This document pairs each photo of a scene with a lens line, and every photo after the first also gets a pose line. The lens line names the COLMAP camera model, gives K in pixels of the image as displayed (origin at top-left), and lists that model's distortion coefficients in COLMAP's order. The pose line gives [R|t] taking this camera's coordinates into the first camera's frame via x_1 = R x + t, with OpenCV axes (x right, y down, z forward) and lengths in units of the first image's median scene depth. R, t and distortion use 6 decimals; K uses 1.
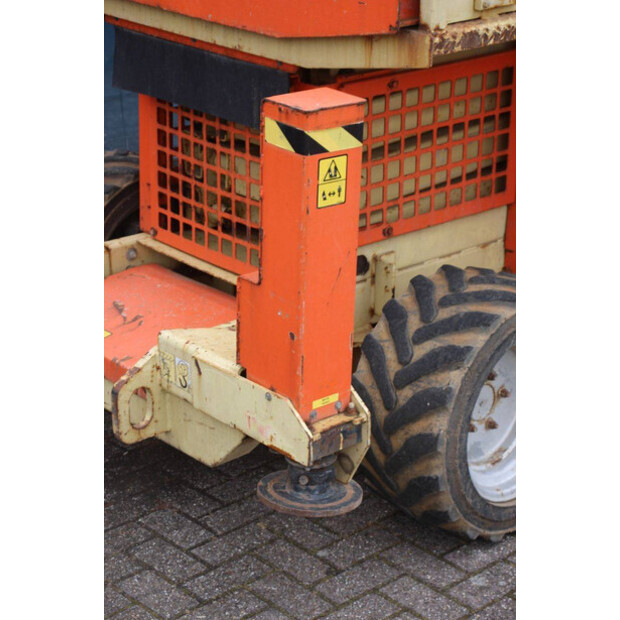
lens RADIAL K [[1471.6, 0, 310.0], [0, 1471.6, 310.0], [0, 0, 1]] dist [0.347895, 0.602143]
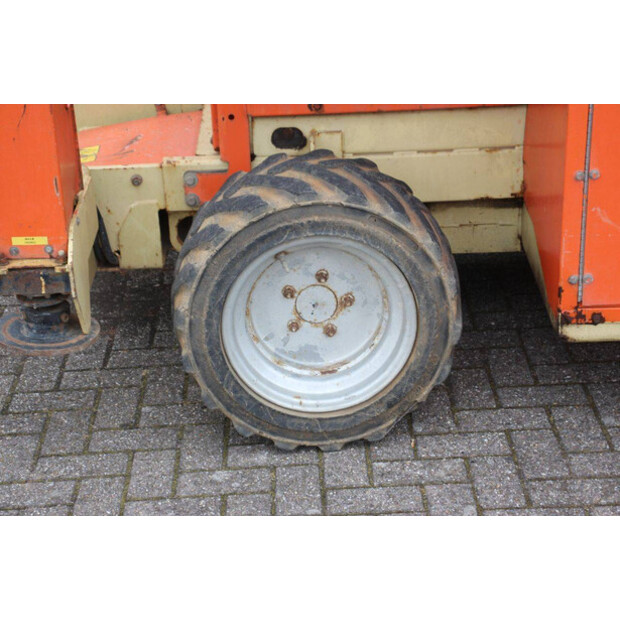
lens RADIAL K [[1471.6, 0, 310.0], [0, 1471.6, 310.0], [0, 0, 1]] dist [0.347895, 0.602143]
pose [[0.754755, 0.240246, -0.610431, 0.709979], [-0.194063, 0.970647, 0.142070, -0.066354], [0.626645, 0.011234, 0.779224, 0.303612]]
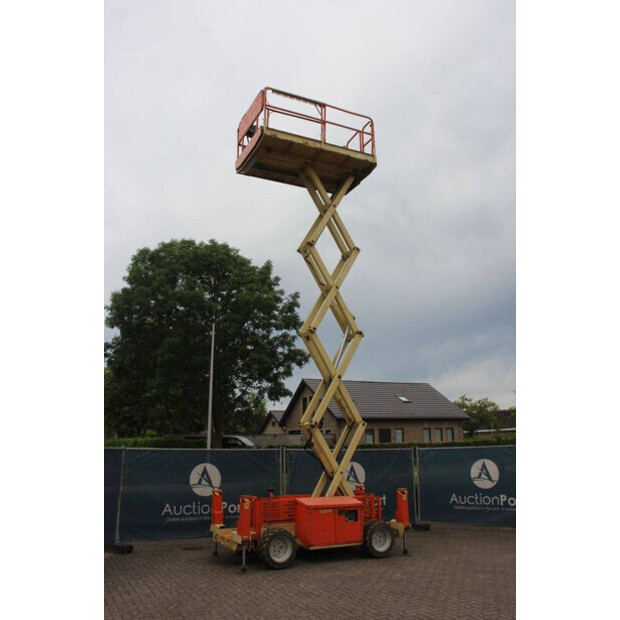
lens RADIAL K [[538.2, 0, 310.0], [0, 538.2, 310.0], [0, 0, 1]] dist [-0.099971, 0.023021]
pose [[0.966077, -0.082842, -0.244605, 1.003545], [-0.077351, 0.810850, -0.580120, 0.606157], [0.246396, 0.579361, 0.776936, -1.577431]]
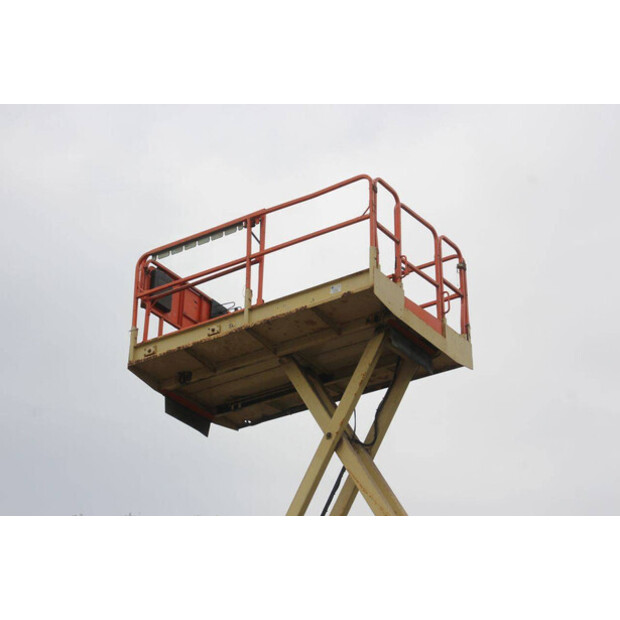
lens RADIAL K [[1471.6, 0, 310.0], [0, 1471.6, 310.0], [0, 0, 1]] dist [0.347895, 0.602143]
pose [[0.249079, -0.471321, -0.846059, 3.618356], [-0.357658, 0.767074, -0.532615, -0.171466], [0.900023, 0.435262, 0.022490, 0.451410]]
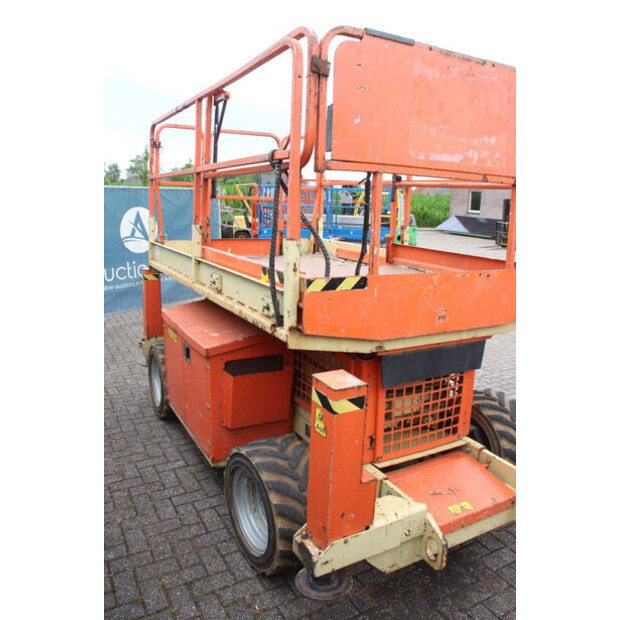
lens RADIAL K [[509.2, 0, 310.0], [0, 509.2, 310.0], [0, 0, 1]] dist [-0.175708, 0.159619]
pose [[0.216127, -0.203703, 0.954879, -0.791910], [0.327238, 0.936541, 0.125724, -0.386994], [-0.919894, 0.285300, 0.269071, 1.035329]]
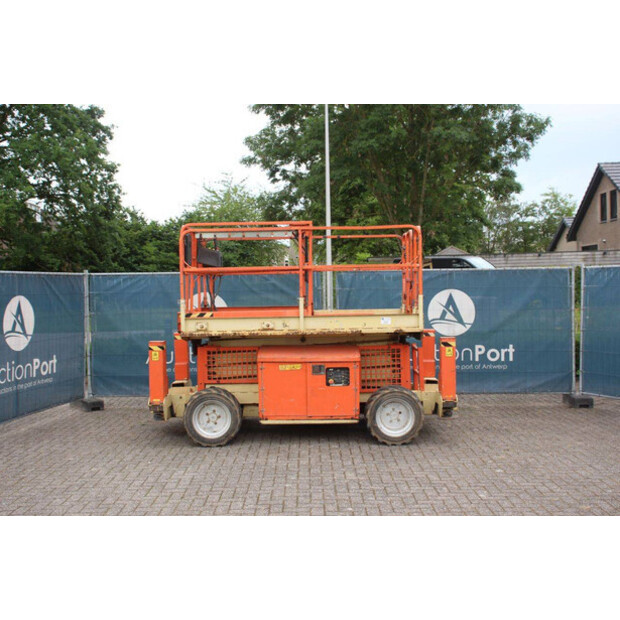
lens RADIAL K [[744.5, 0, 310.0], [0, 744.5, 310.0], [0, 0, 1]] dist [-0.012604, 0.069595]
pose [[0.740239, 0.001992, -0.672340, 1.961031], [-0.221551, 0.944867, -0.241126, 0.247678], [0.634792, 0.327449, 0.699869, -0.530190]]
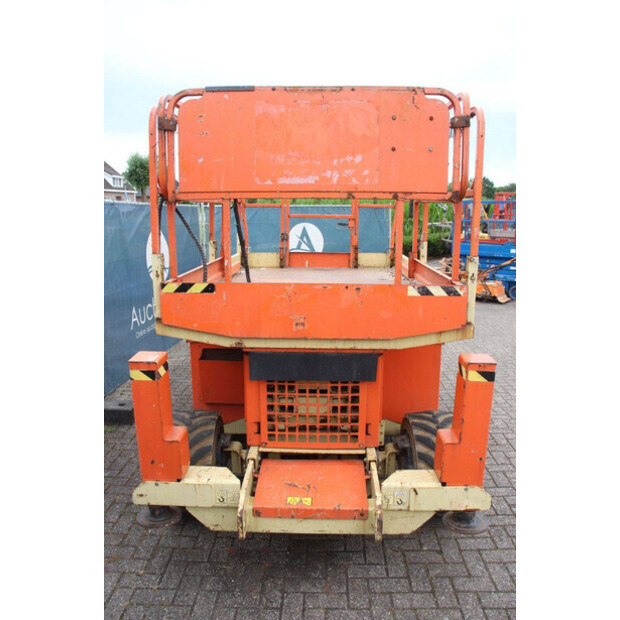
lens RADIAL K [[509.2, 0, 310.0], [0, 509.2, 310.0], [0, 0, 1]] dist [-0.175708, 0.159619]
pose [[0.684563, -0.144361, 0.714516, -0.635472], [0.266956, 0.961747, -0.061453, -0.204943], [-0.678312, 0.232813, 0.696915, 0.517852]]
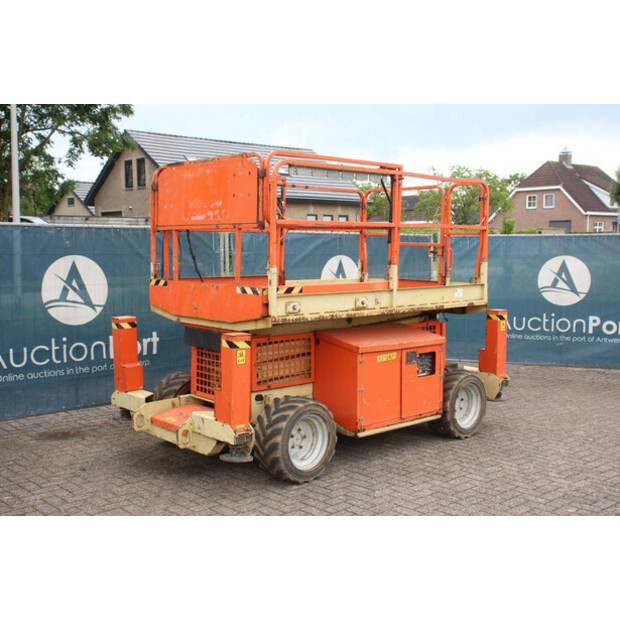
lens RADIAL K [[735.9, 0, 310.0], [0, 735.9, 310.0], [0, 0, 1]] dist [-0.007911, 0.037924]
pose [[0.999921, -0.003703, 0.011993, 0.133011], [0.006920, 0.959777, -0.280678, 0.248925], [-0.010472, 0.280739, 0.959727, -0.581456]]
